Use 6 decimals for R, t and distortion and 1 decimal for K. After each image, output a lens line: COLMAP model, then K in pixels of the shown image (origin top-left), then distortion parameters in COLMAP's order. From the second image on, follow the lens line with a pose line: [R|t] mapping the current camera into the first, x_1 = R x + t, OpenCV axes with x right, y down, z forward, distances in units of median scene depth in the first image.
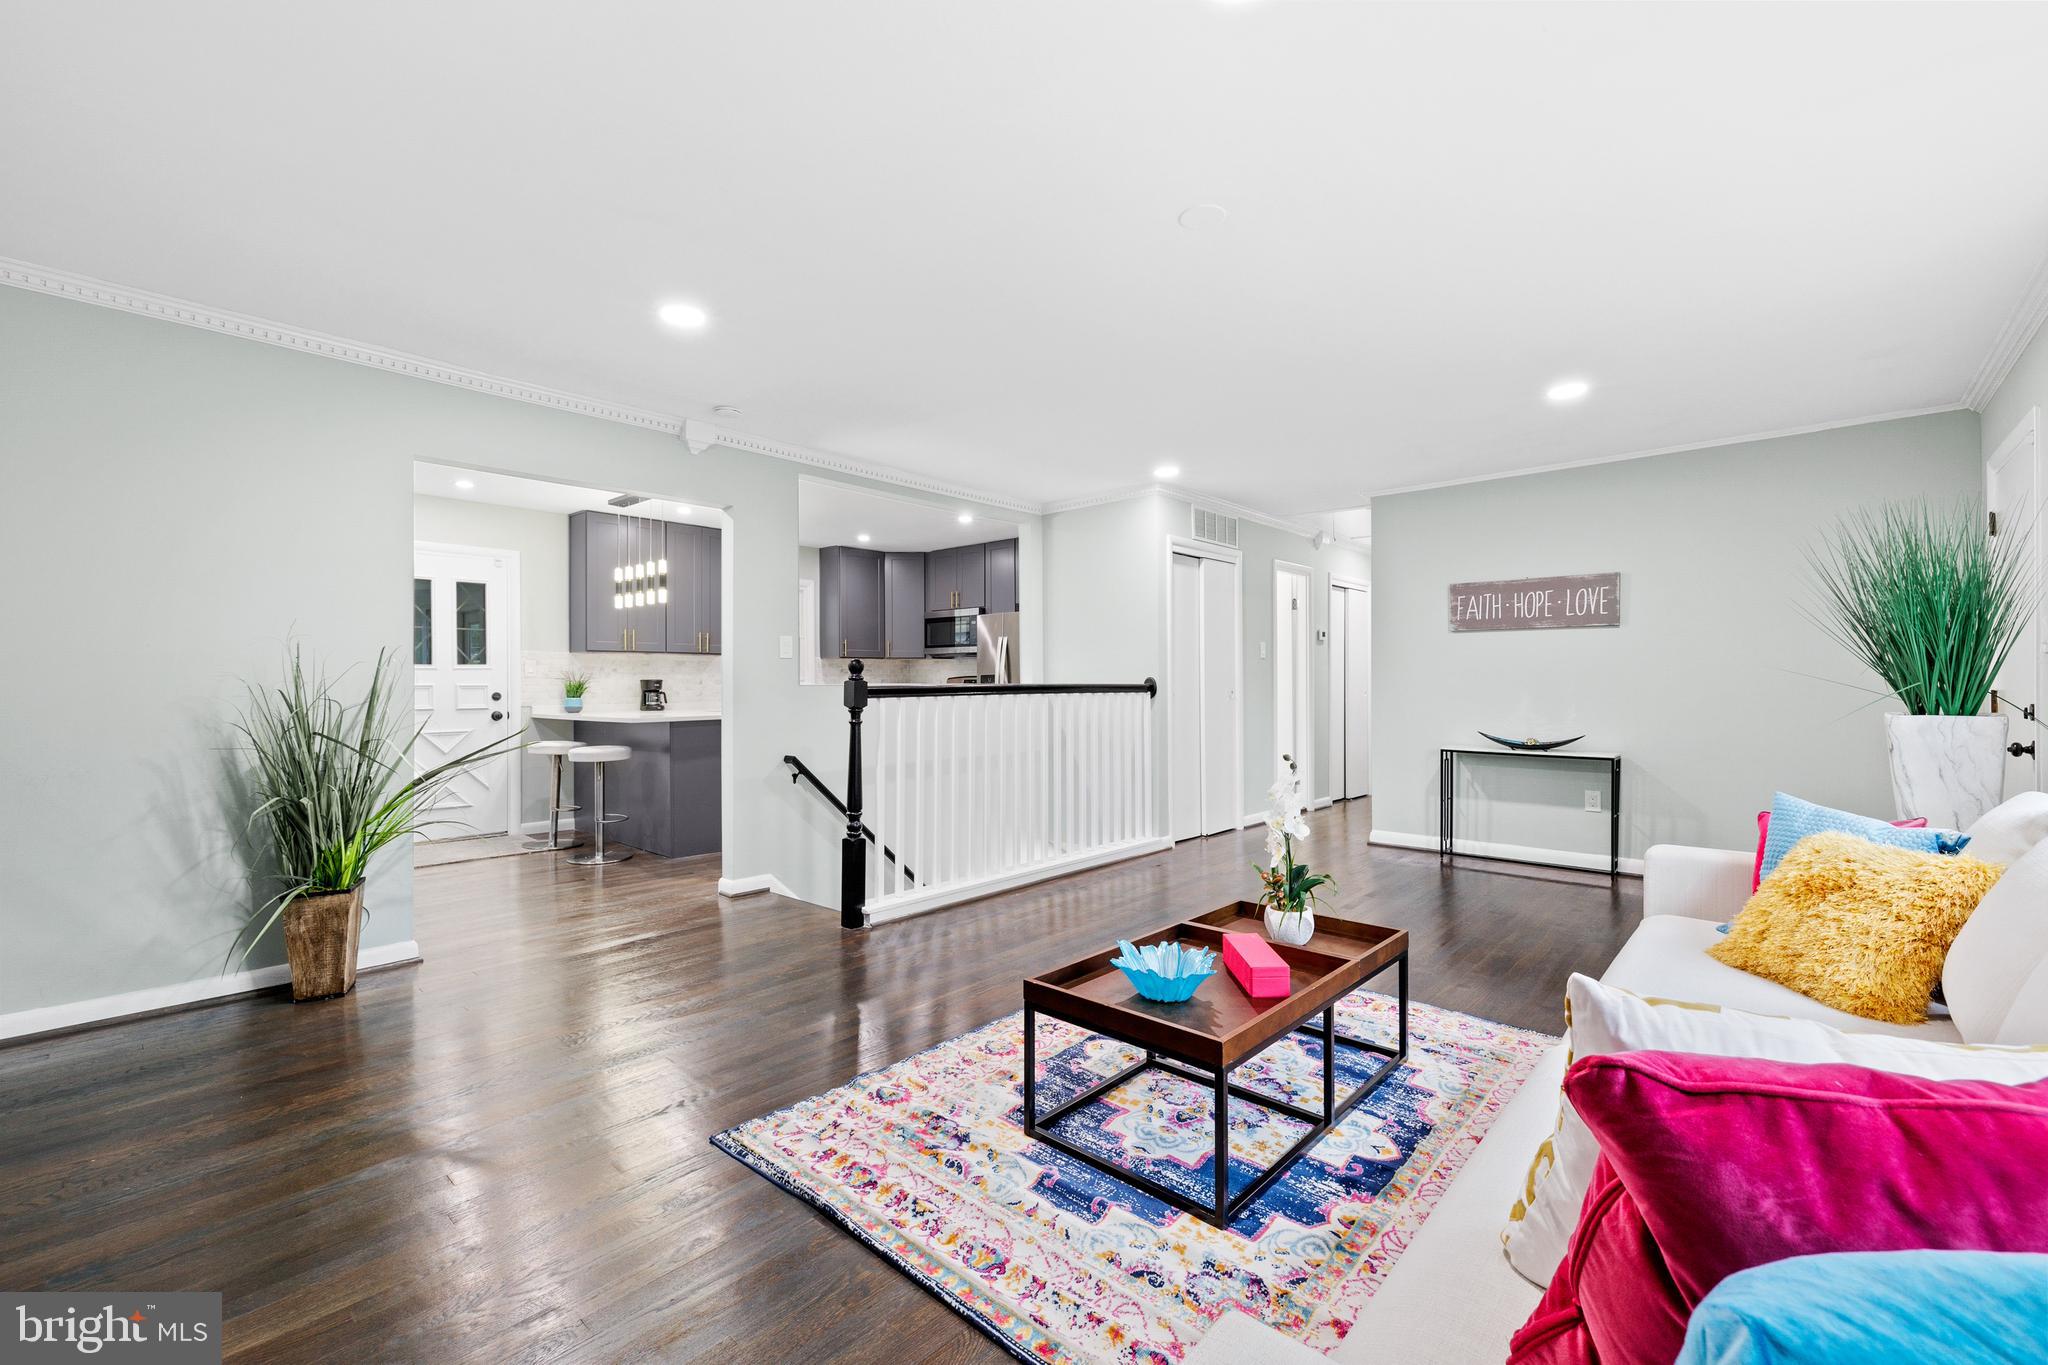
lens RADIAL K [[870.6, 0, 1008.4], [0, 870.6, 673.4], [0, 0, 1]] dist [-0.002089, -0.000206]
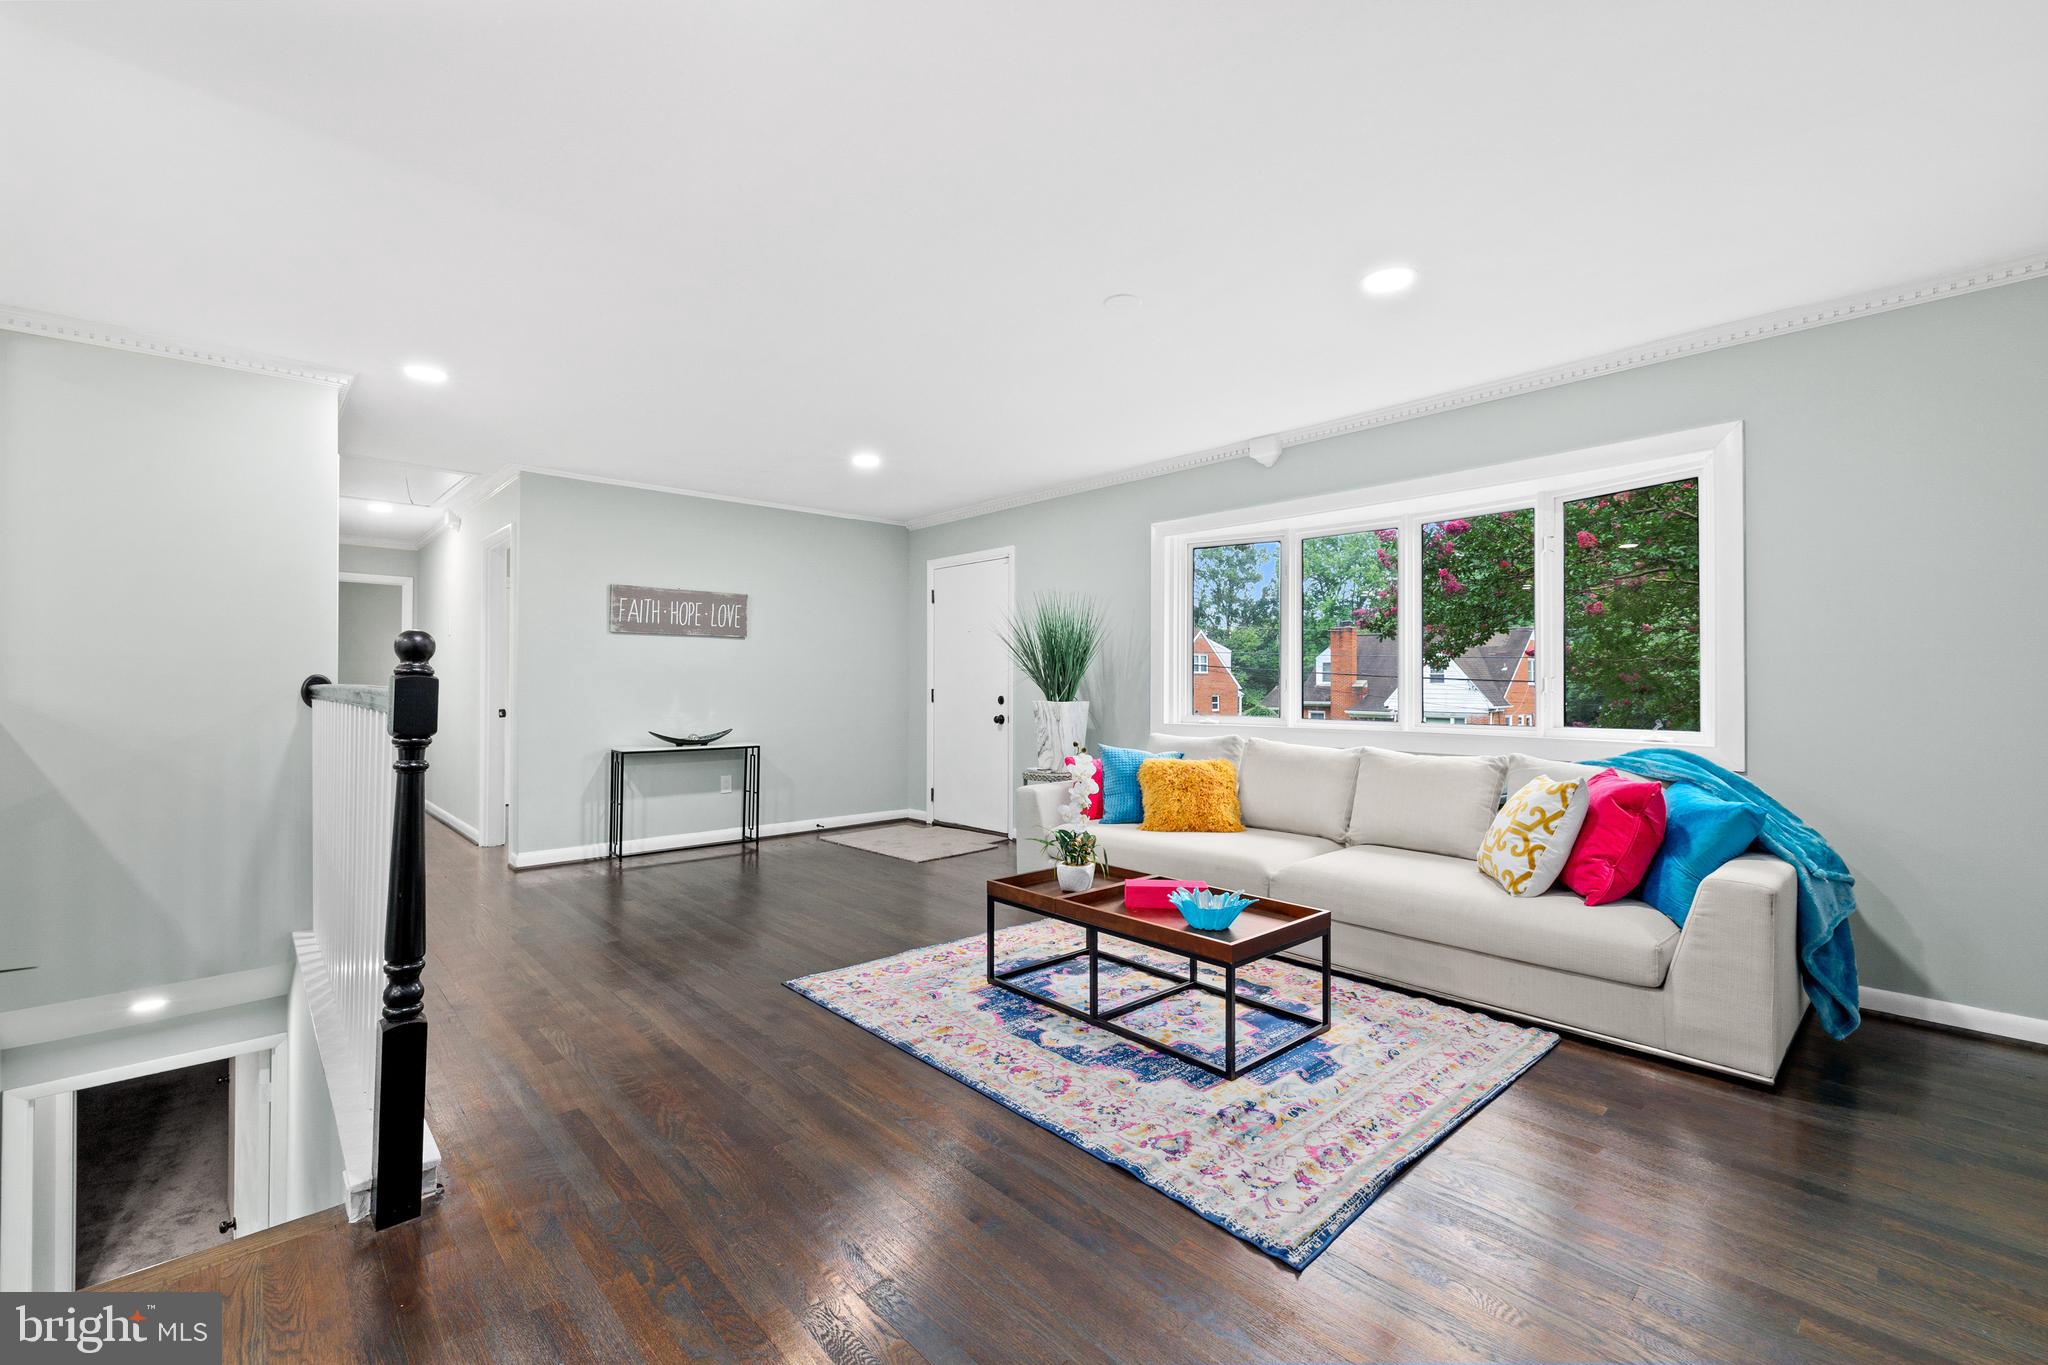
lens RADIAL K [[870.6, 0, 1027.5], [0, 870.6, 674.6], [0, 0, 1]] dist [-0.002089, -0.000206]
pose [[0.076804, 0.013002, 0.996961, -0.459141], [-0.011544, 0.999860, -0.012151, 0.006540], [-0.996979, -0.010575, 0.076943, 0.476638]]
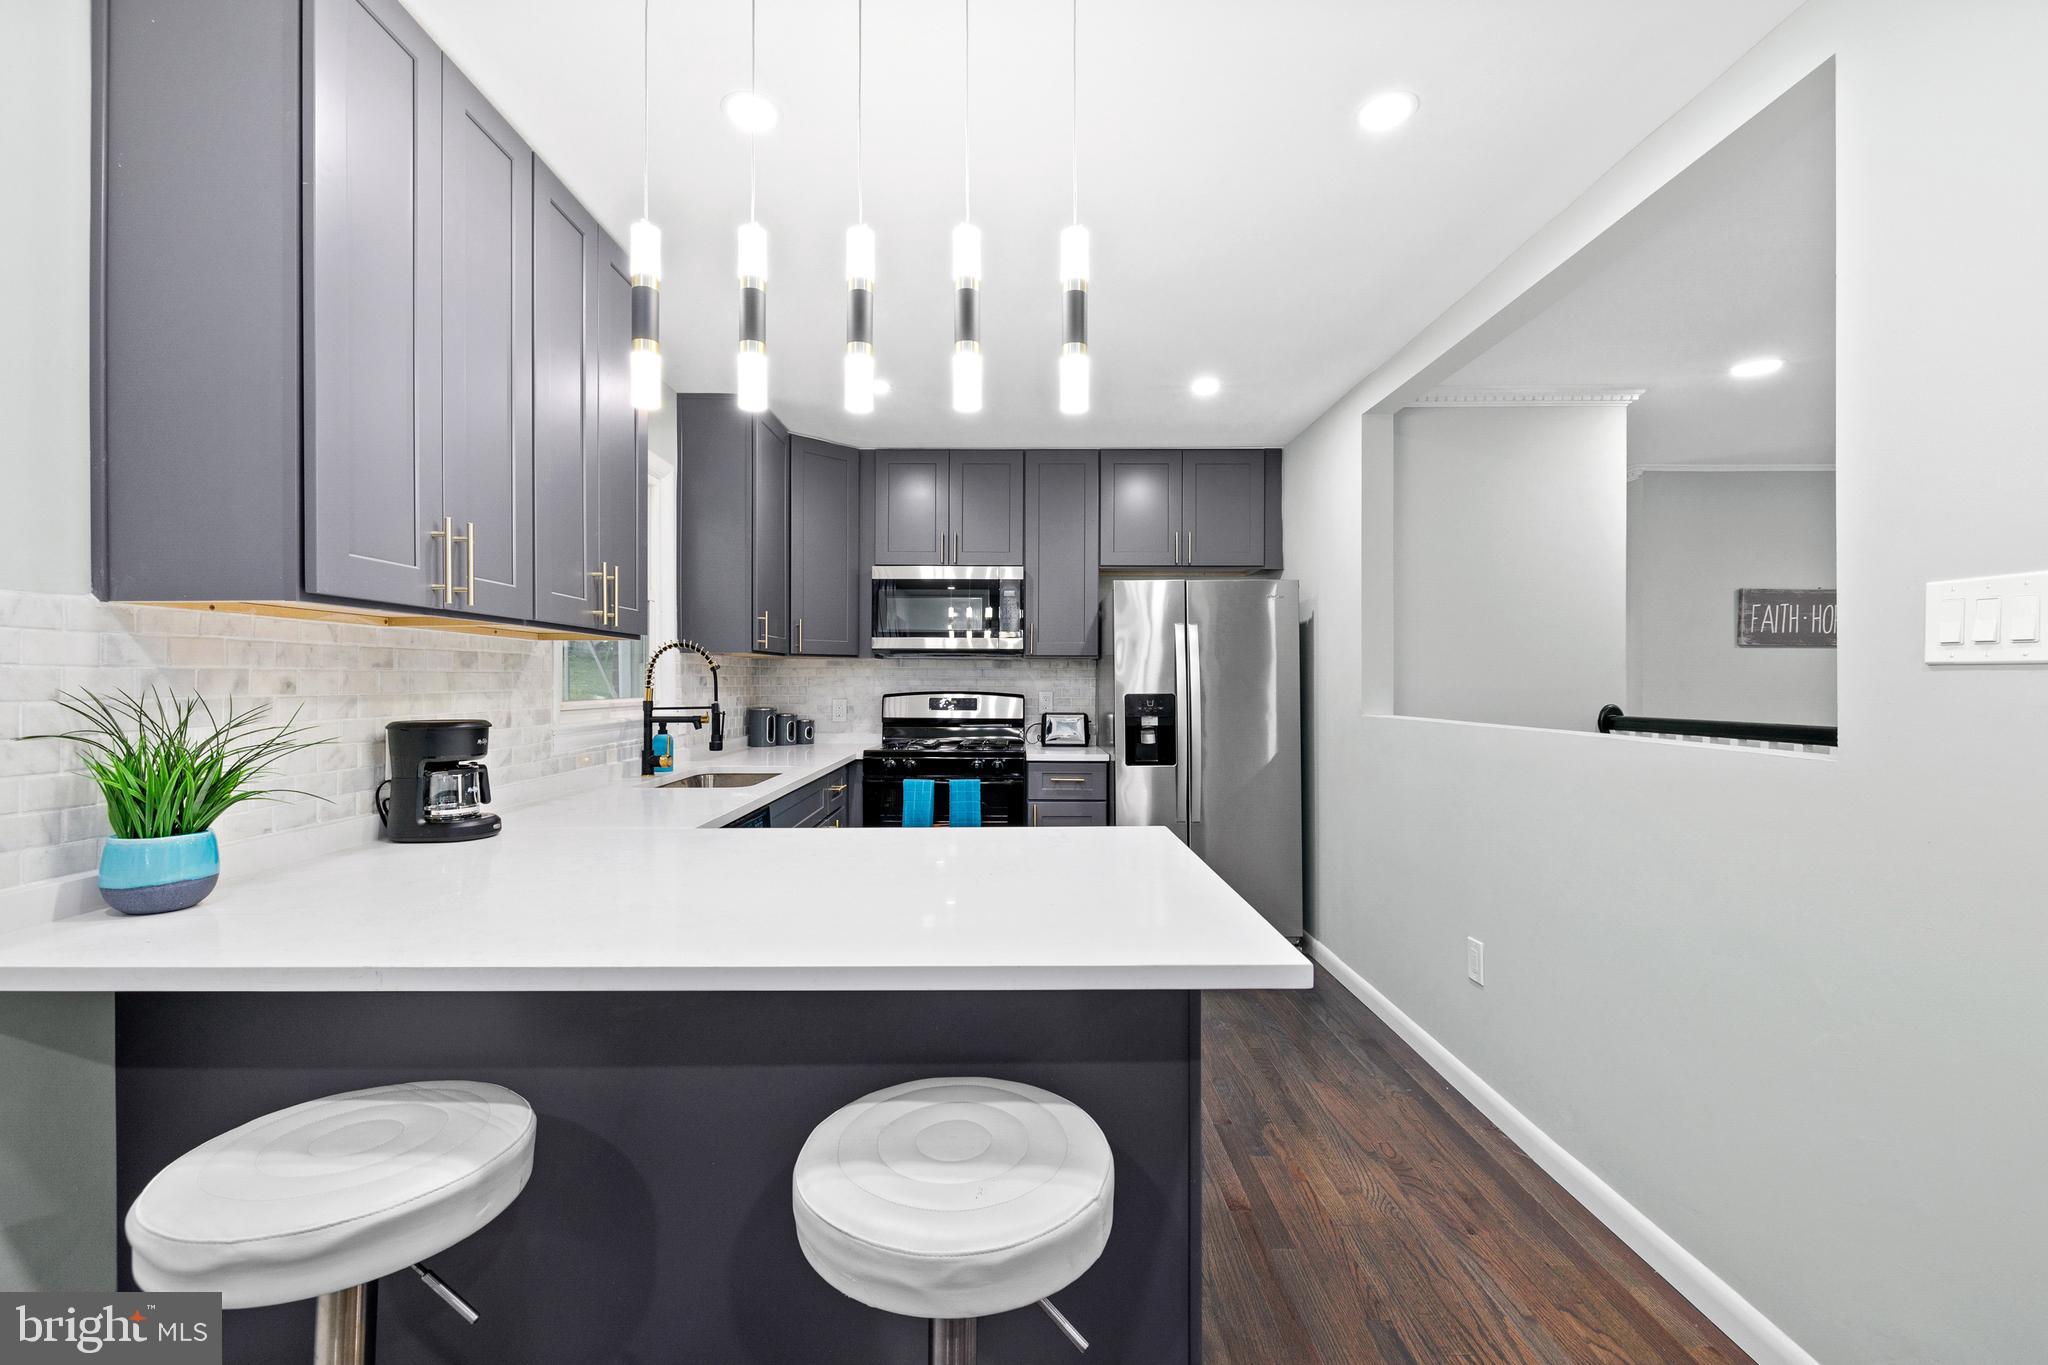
lens RADIAL K [[870.6, 0, 1007.9], [0, 870.6, 684.0], [0, 0, 1]] dist [-0.002089, -0.000206]
pose [[0.733012, 0.001470, 0.680214, -0.616971], [-0.011241, 0.999887, 0.009953, -0.011761], [-0.680122, -0.014942, 0.732946, 0.909564]]
